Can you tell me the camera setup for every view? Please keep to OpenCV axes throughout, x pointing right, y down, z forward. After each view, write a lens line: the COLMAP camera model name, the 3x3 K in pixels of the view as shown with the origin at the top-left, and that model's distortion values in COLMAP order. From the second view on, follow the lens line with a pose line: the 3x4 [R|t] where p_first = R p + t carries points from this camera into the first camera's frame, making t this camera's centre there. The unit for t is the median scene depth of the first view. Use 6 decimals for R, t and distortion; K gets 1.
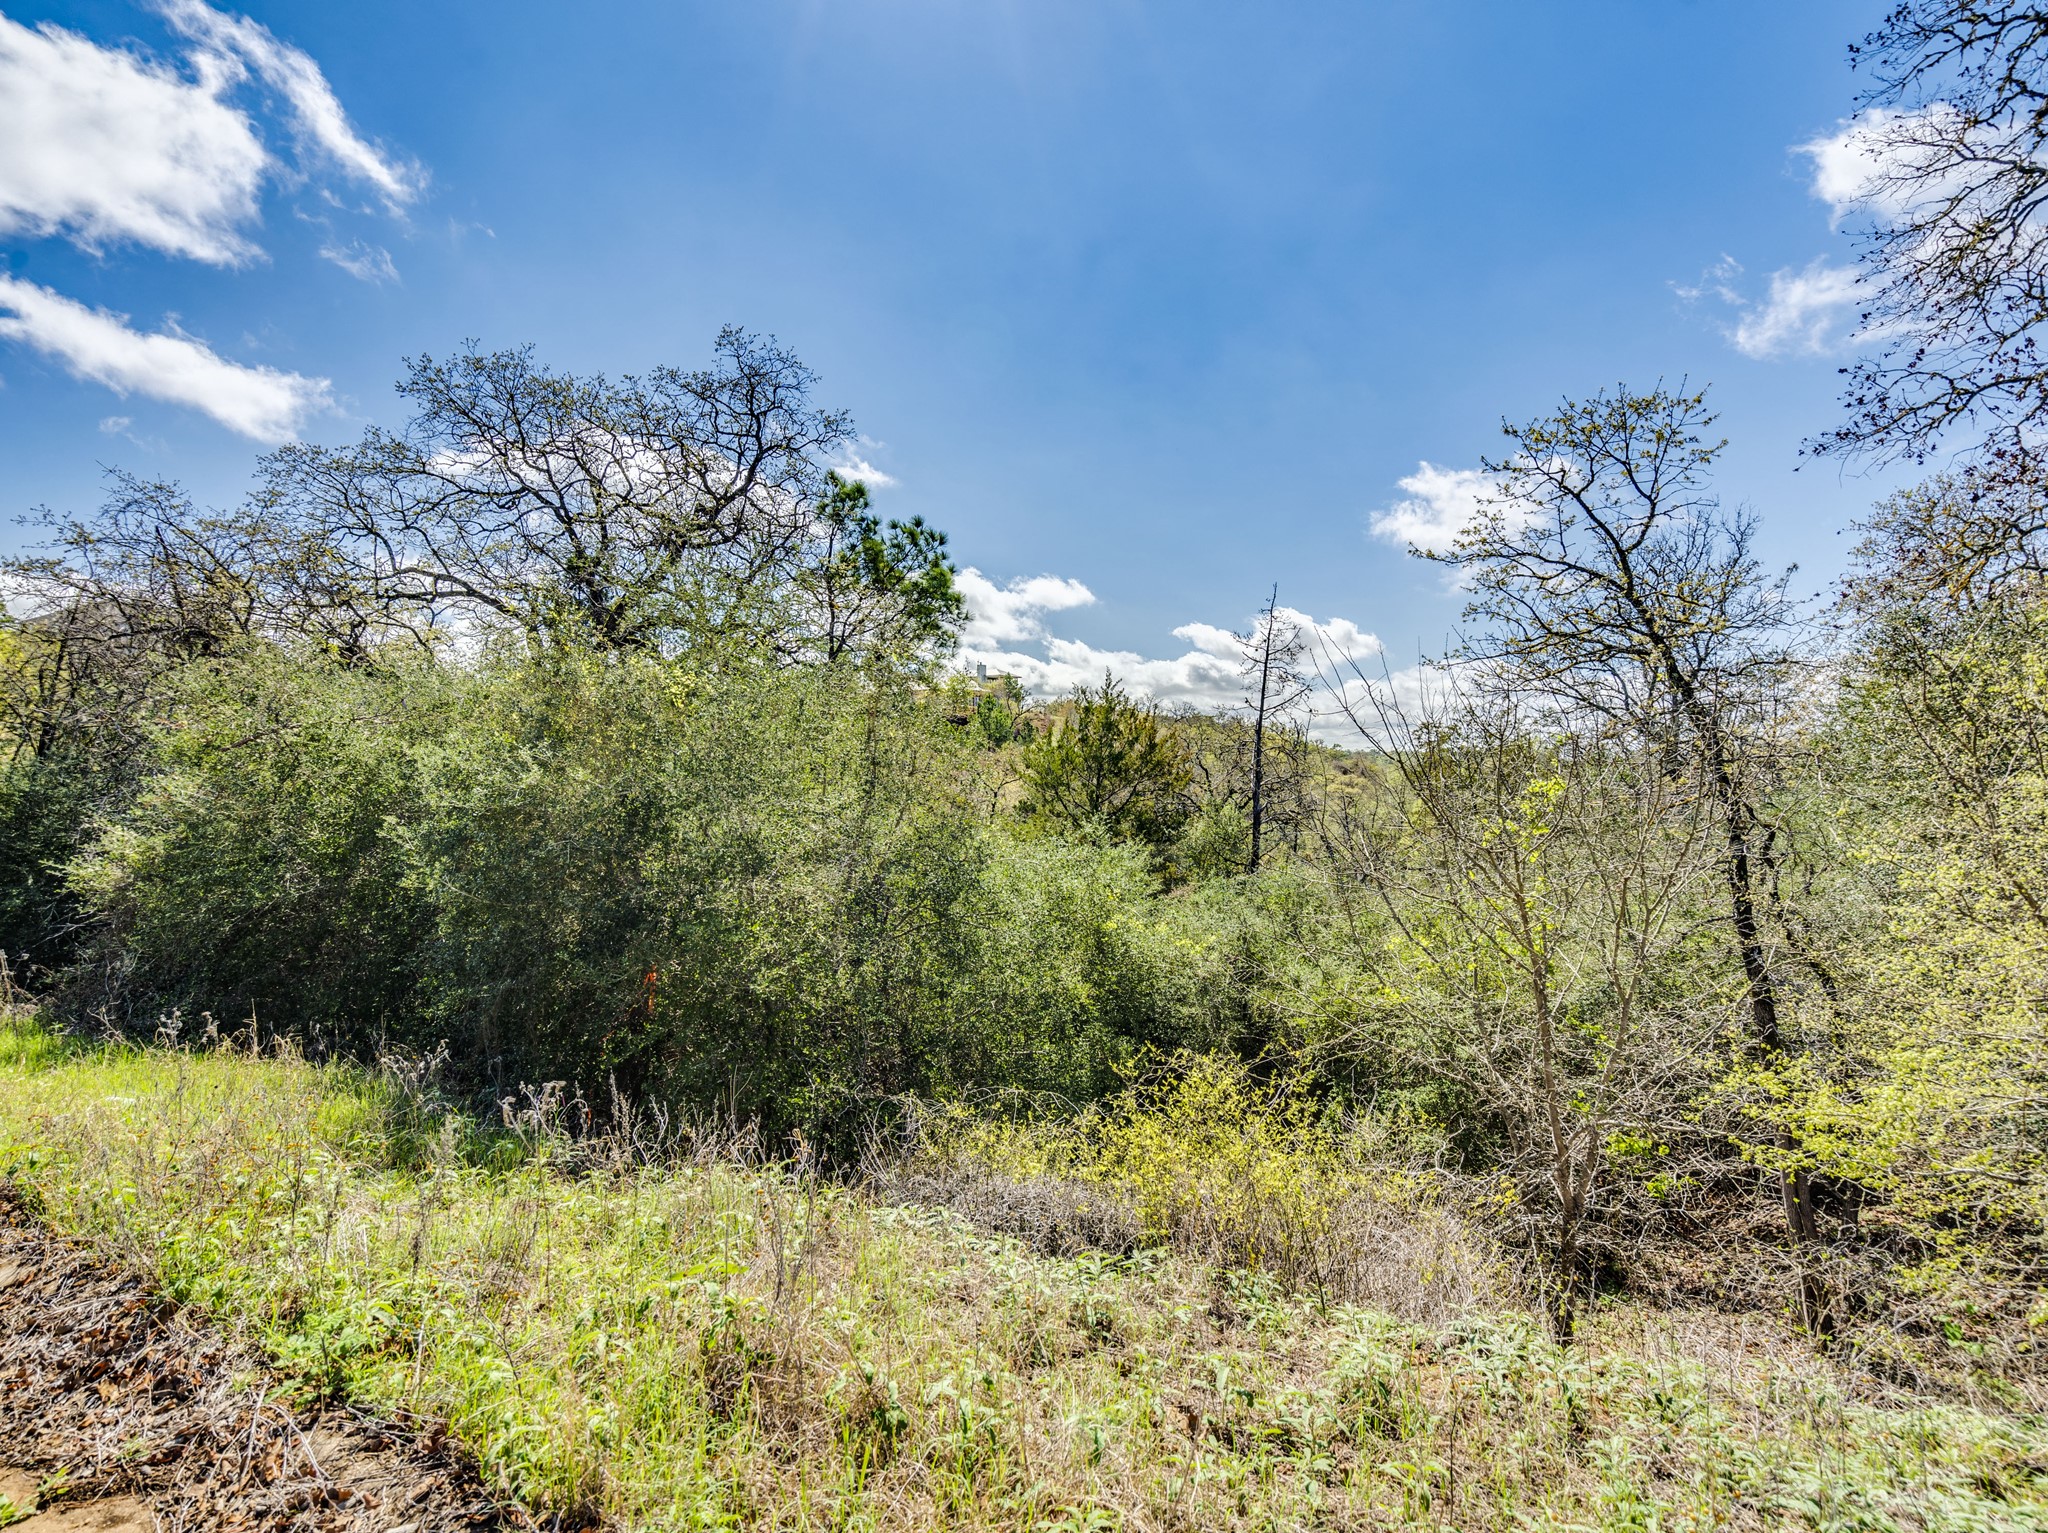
lens RADIAL K [[1050.6, 0, 1022.3], [0, 1050.6, 754.3], [0, 0, 1]] dist [-0.001178, -0.000139]
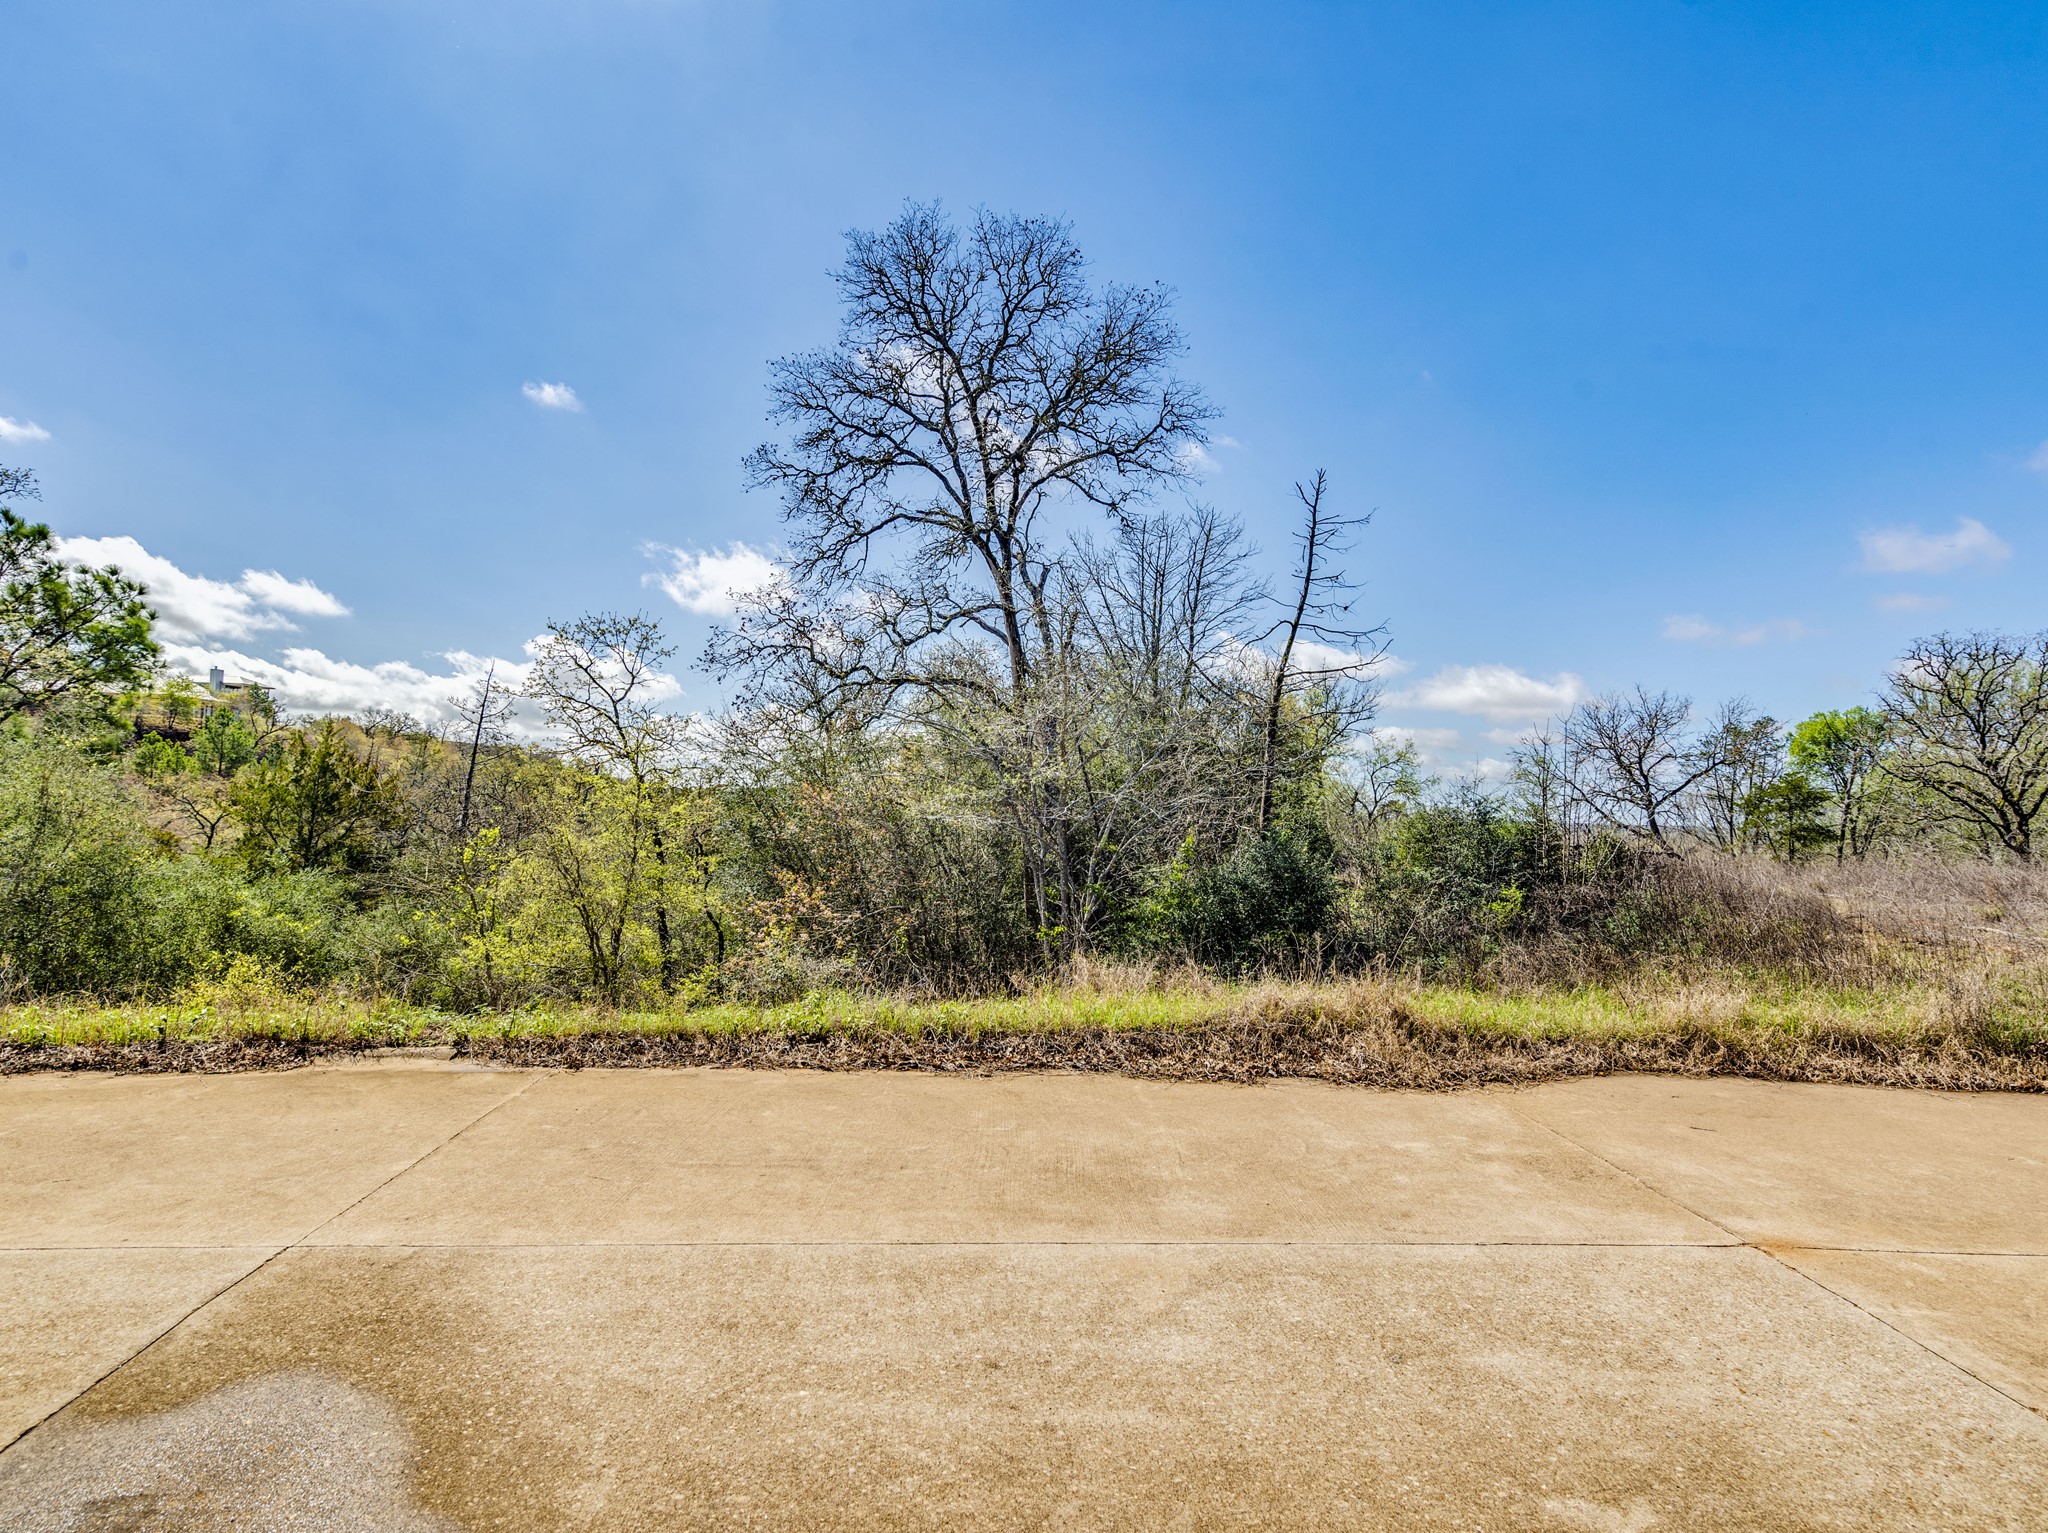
lens RADIAL K [[1050.6, 0, 1022.3], [0, 1050.6, 754.3], [0, 0, 1]] dist [-0.001178, -0.000139]
pose [[0.814933, 0.057448, 0.576700, 0.047511], [-0.036853, 0.998198, -0.047359, -0.019130], [-0.578382, 0.017341, 0.815582, -0.388217]]
